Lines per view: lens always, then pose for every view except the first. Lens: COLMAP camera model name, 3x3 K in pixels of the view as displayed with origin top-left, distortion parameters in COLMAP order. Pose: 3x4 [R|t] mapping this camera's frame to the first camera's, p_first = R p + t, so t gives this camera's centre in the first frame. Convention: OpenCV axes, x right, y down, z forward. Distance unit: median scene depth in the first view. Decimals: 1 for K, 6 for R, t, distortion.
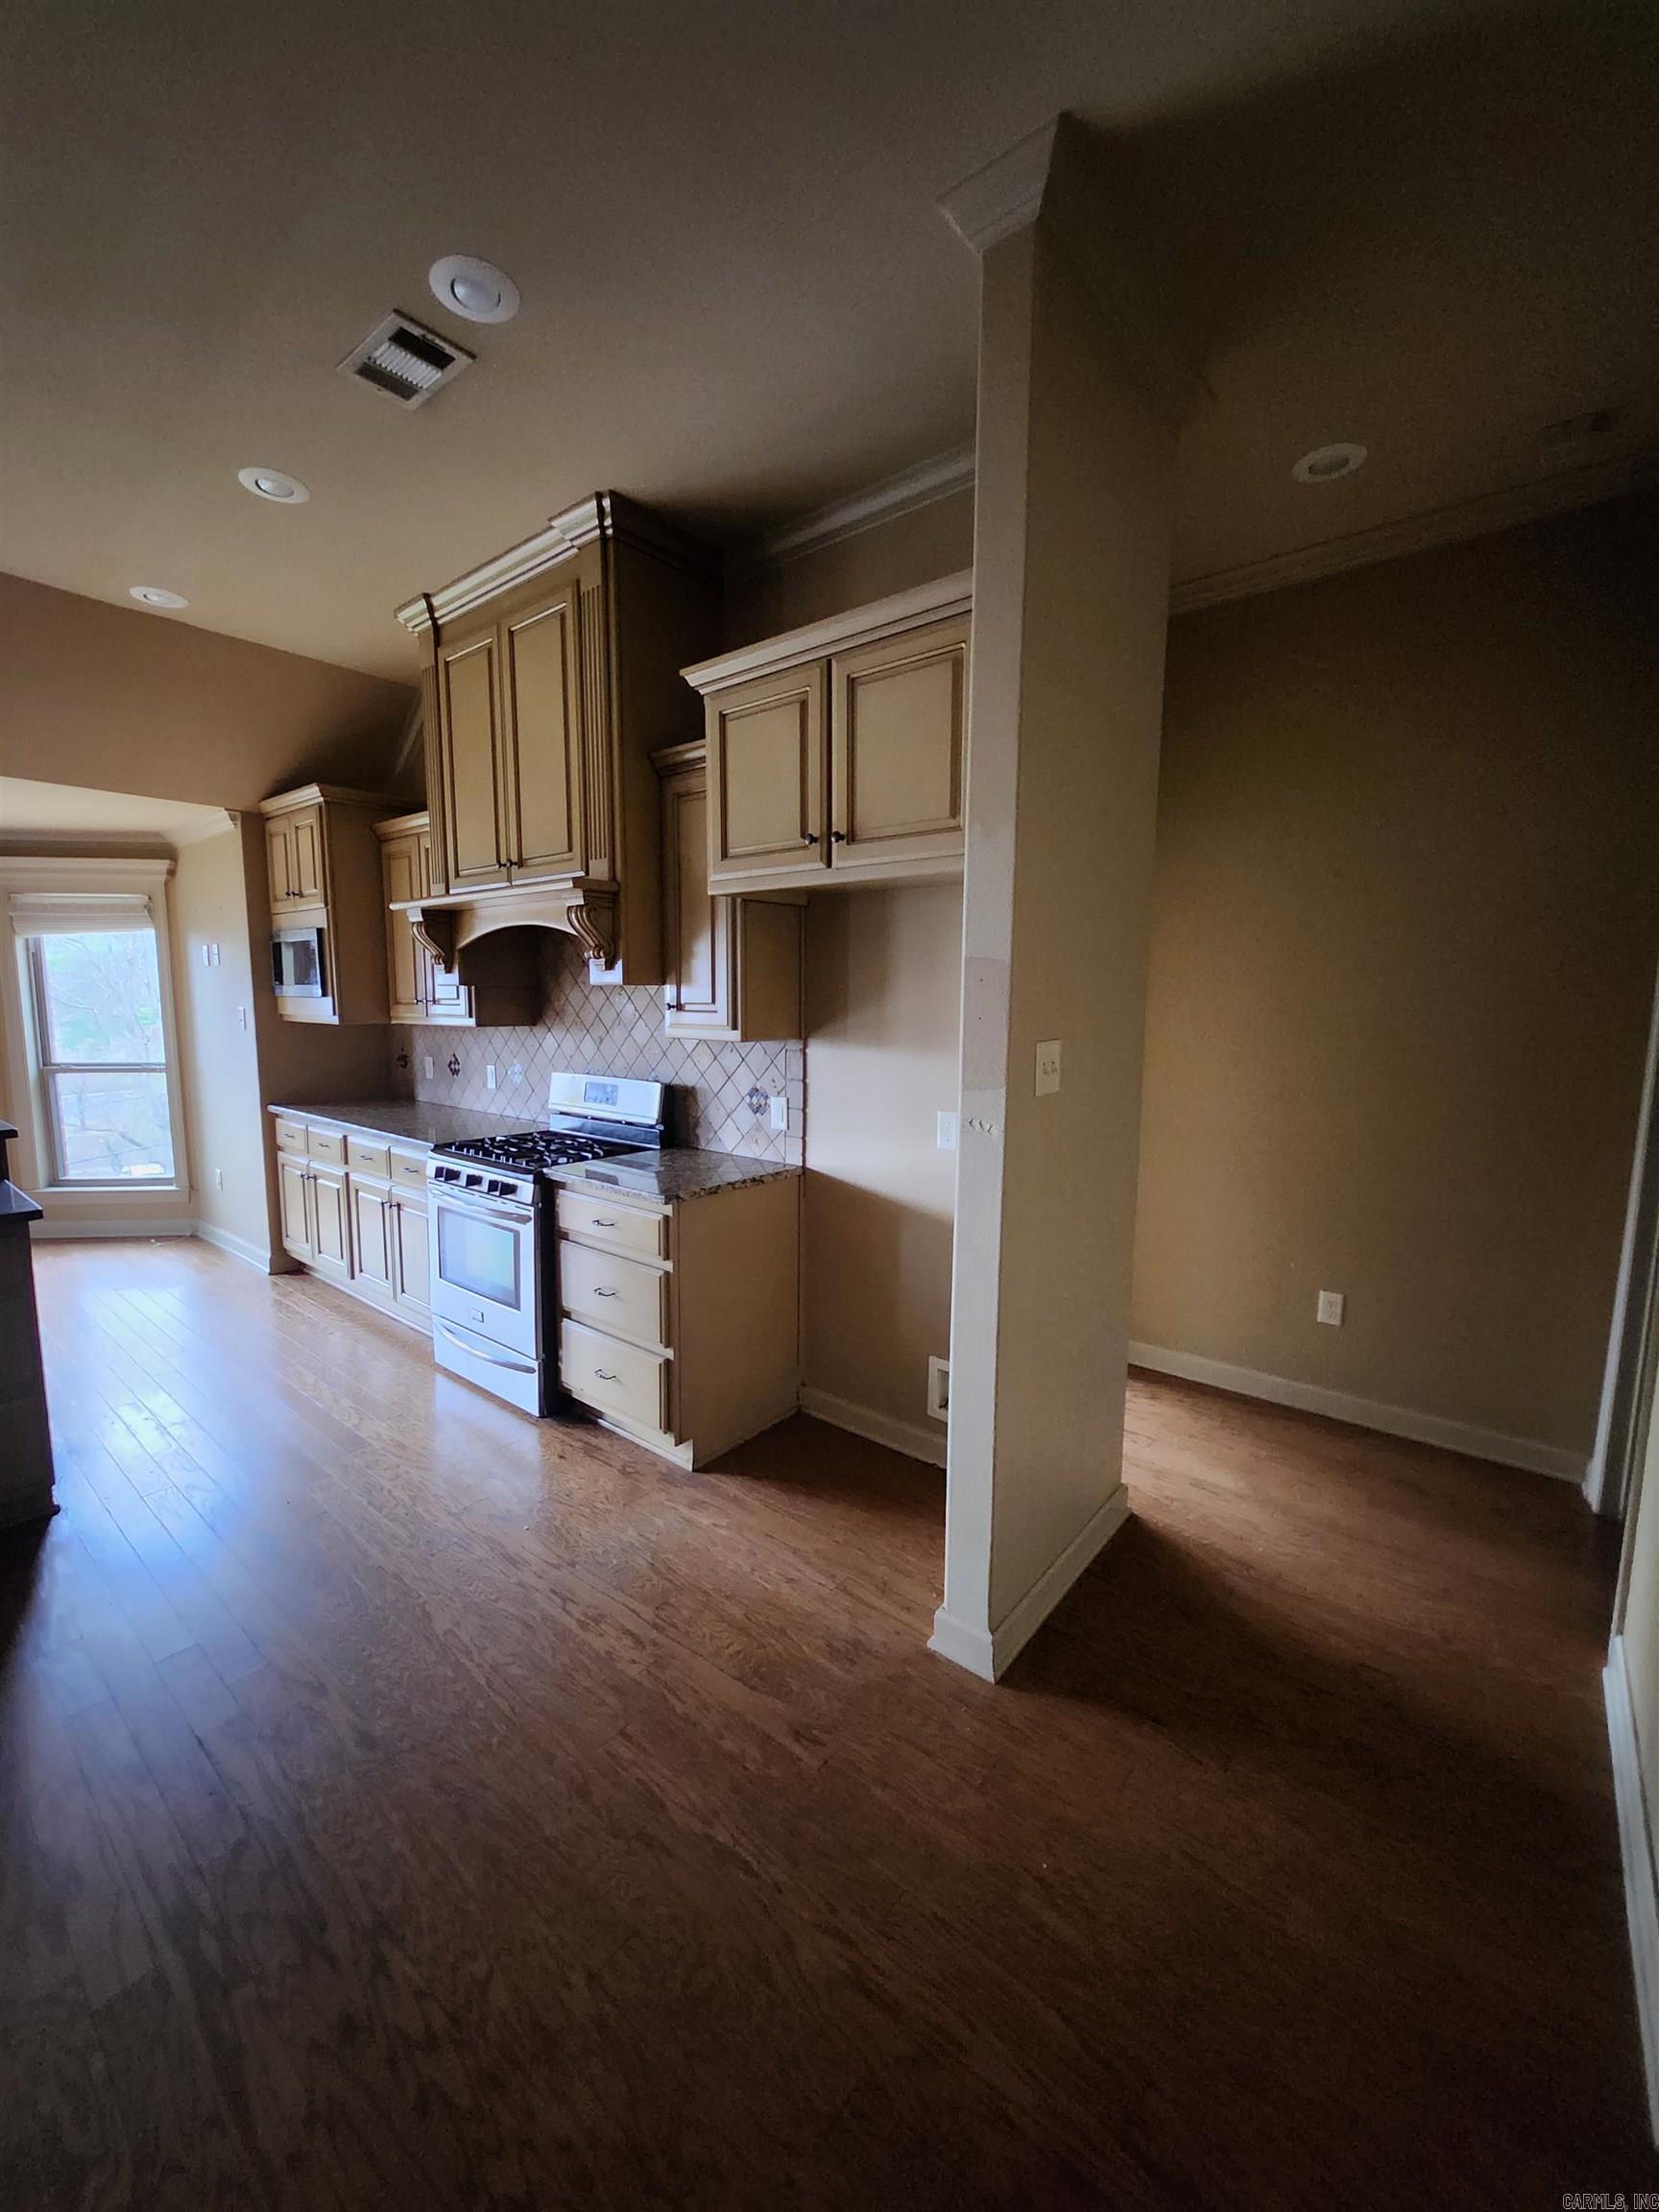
lens RADIAL K [[861.7, 0, 819.6], [0, 861.7, 1098.8], [0, 0, 1]] dist [-0.000550, 0.000241]
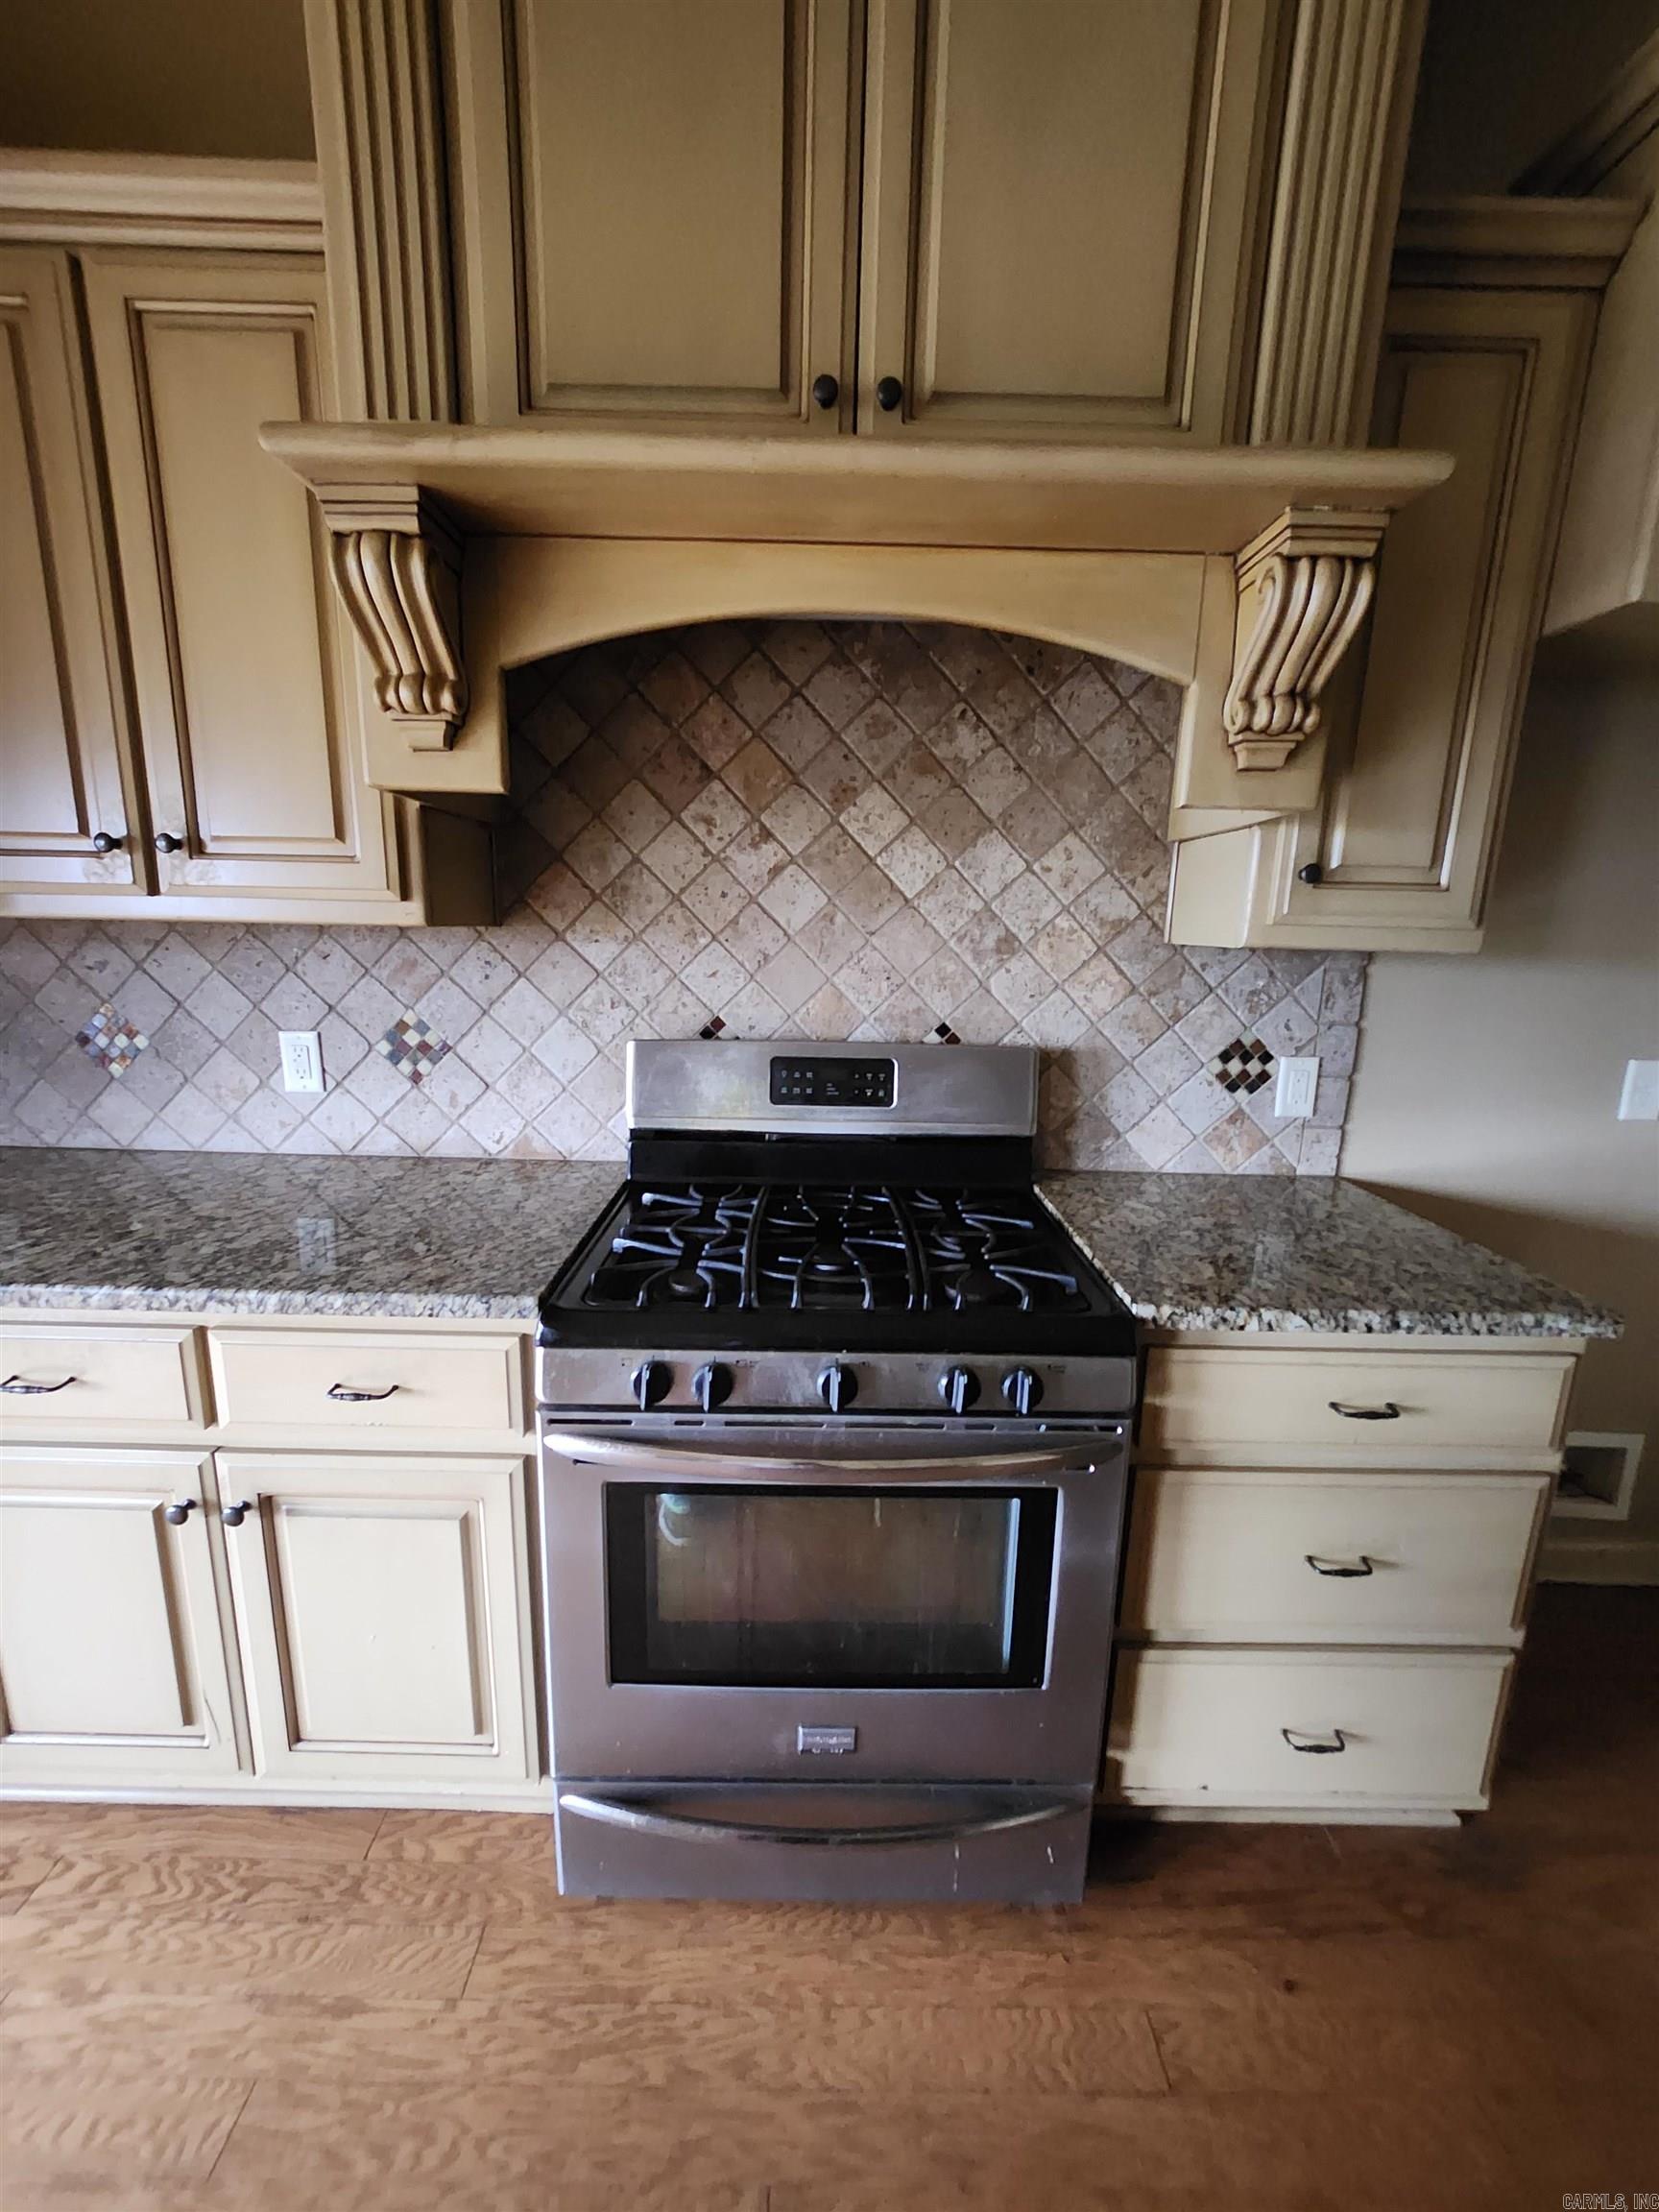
lens RADIAL K [[861.7, 0, 819.6], [0, 861.7, 1098.8], [0, 0, 1]] dist [-0.000550, 0.000241]
pose [[0.774678, -0.118549, 0.621145, -0.563807], [0.058709, 0.991511, 0.116015, -0.051339], [-0.629625, -0.053408, 0.775061, 0.707763]]
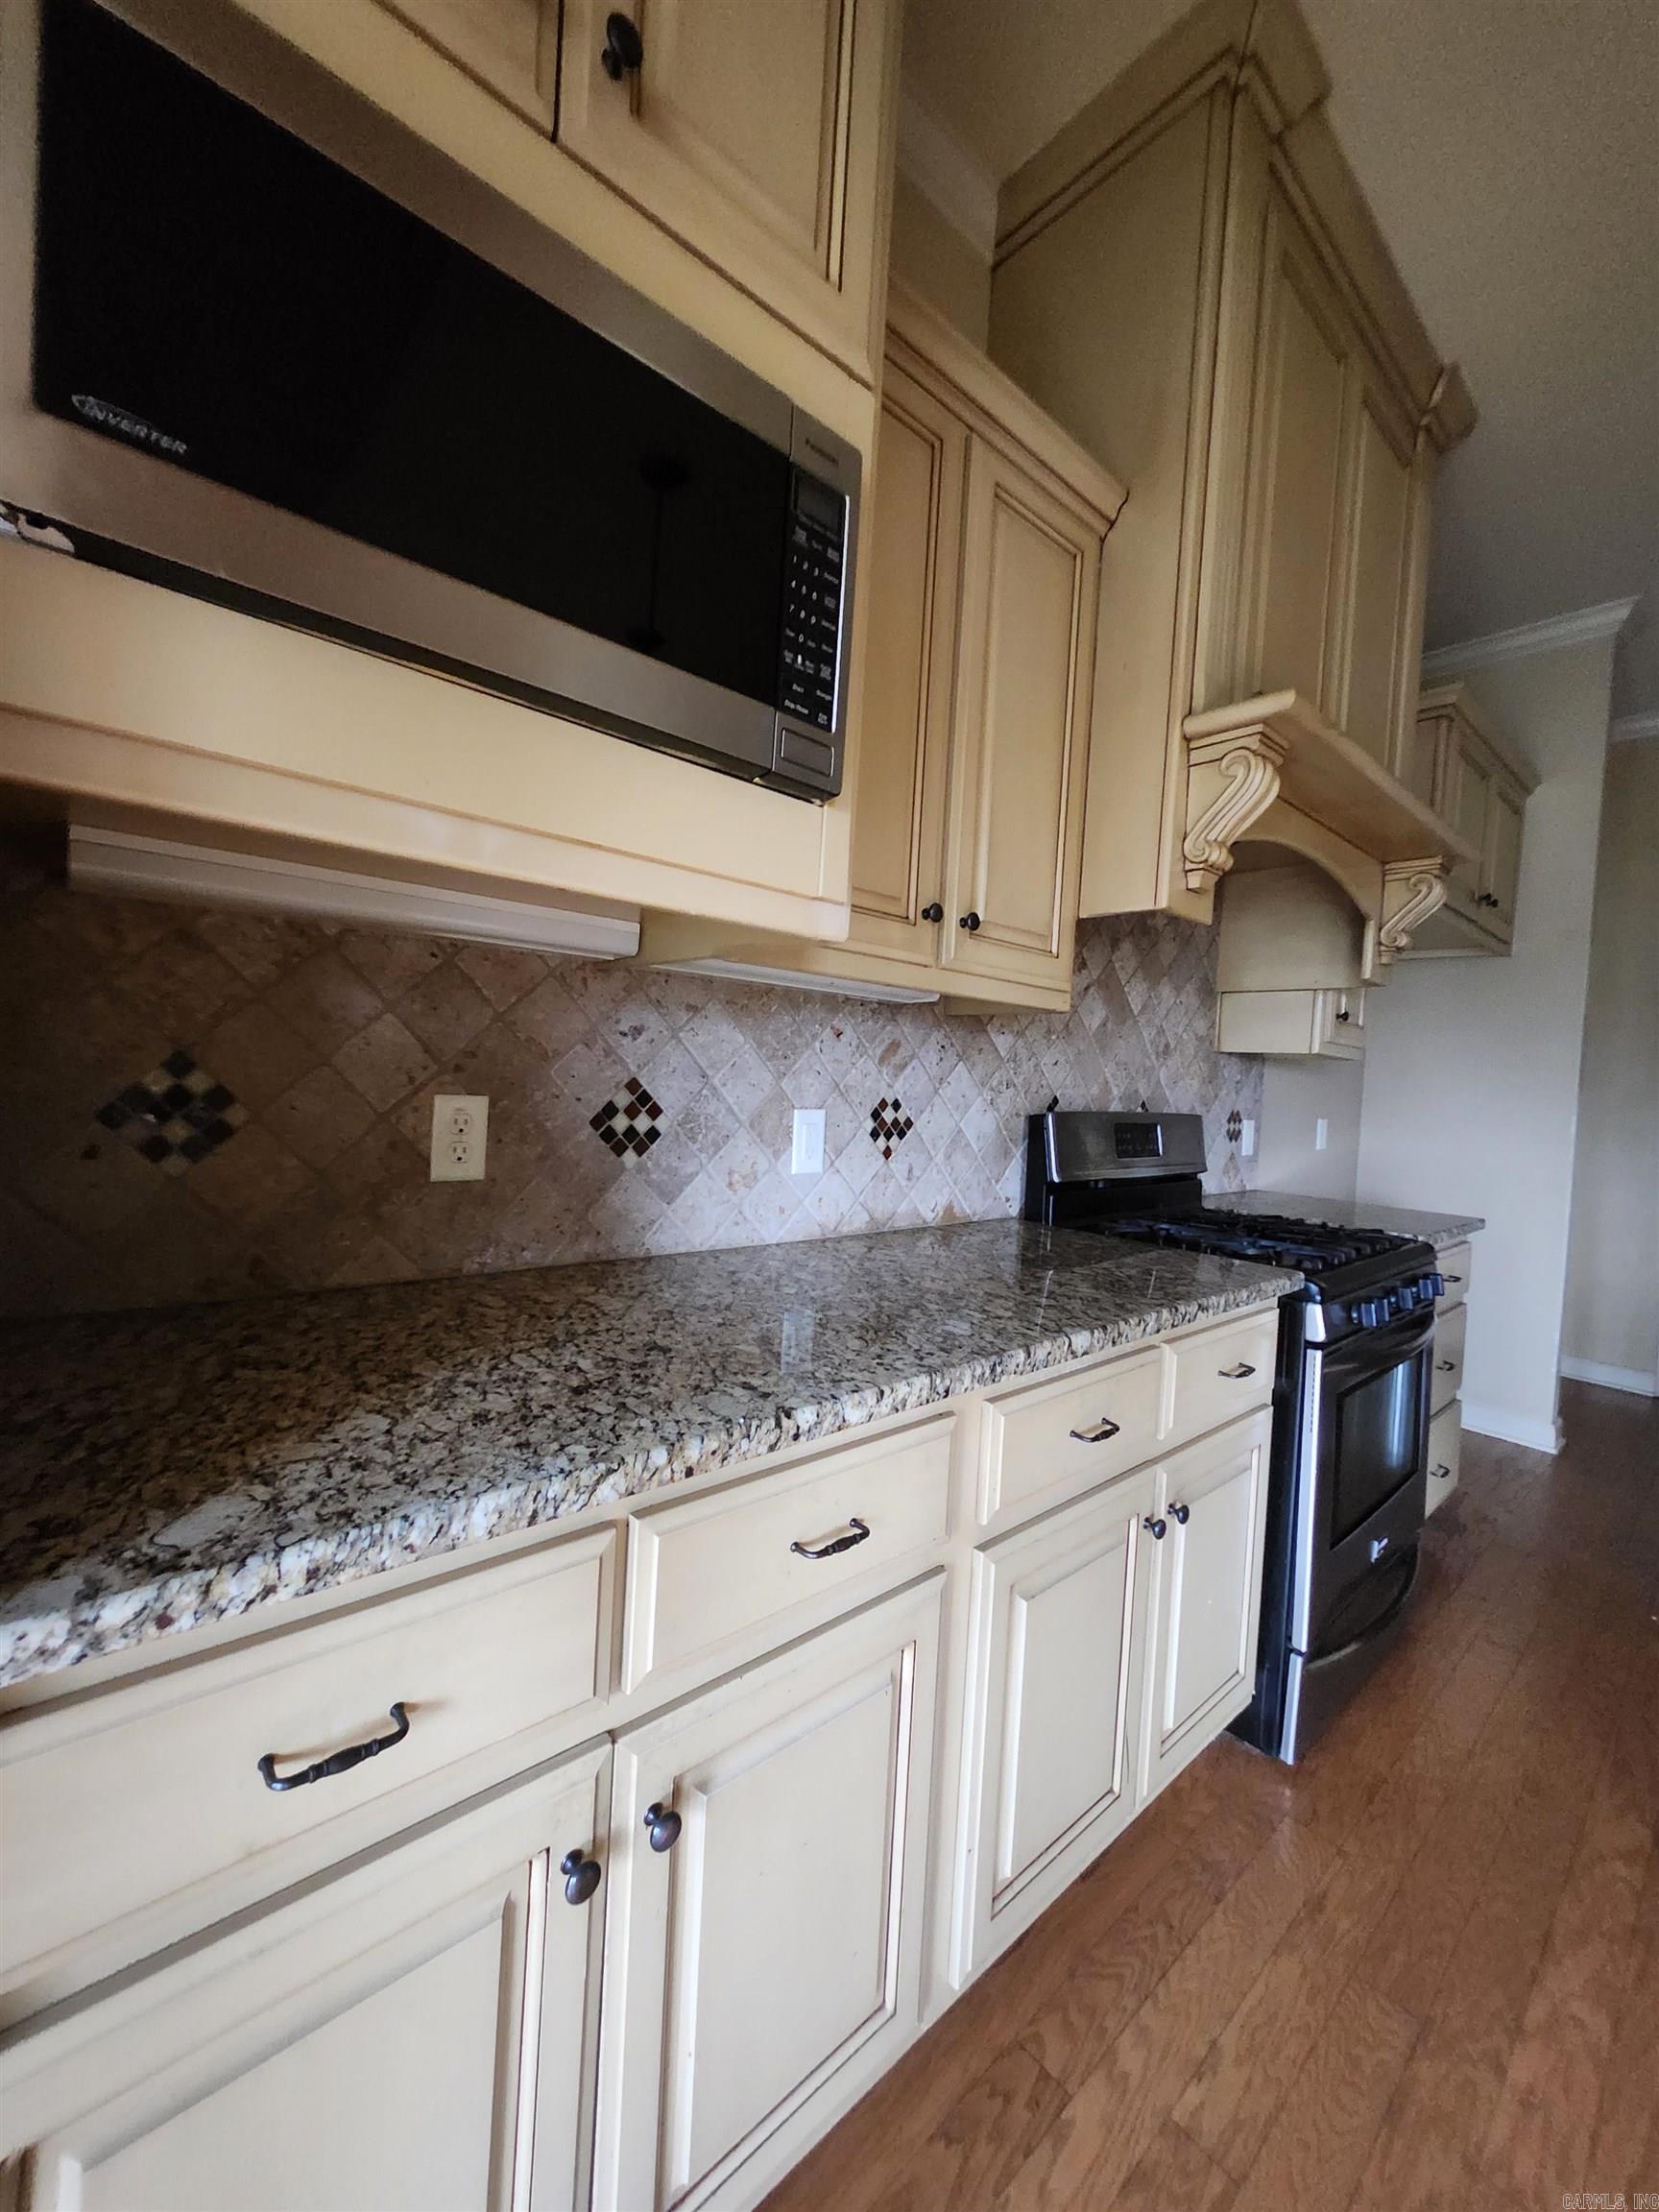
lens RADIAL K [[861.7, 0, 819.6], [0, 861.7, 1098.8], [0, 0, 1]] dist [-0.000550, 0.000241]
pose [[0.168866, -0.027205, 0.985264, -0.947772], [0.062269, 0.997917, 0.016882, -0.063367], [-0.983670, 0.058500, 0.170208, 1.186330]]
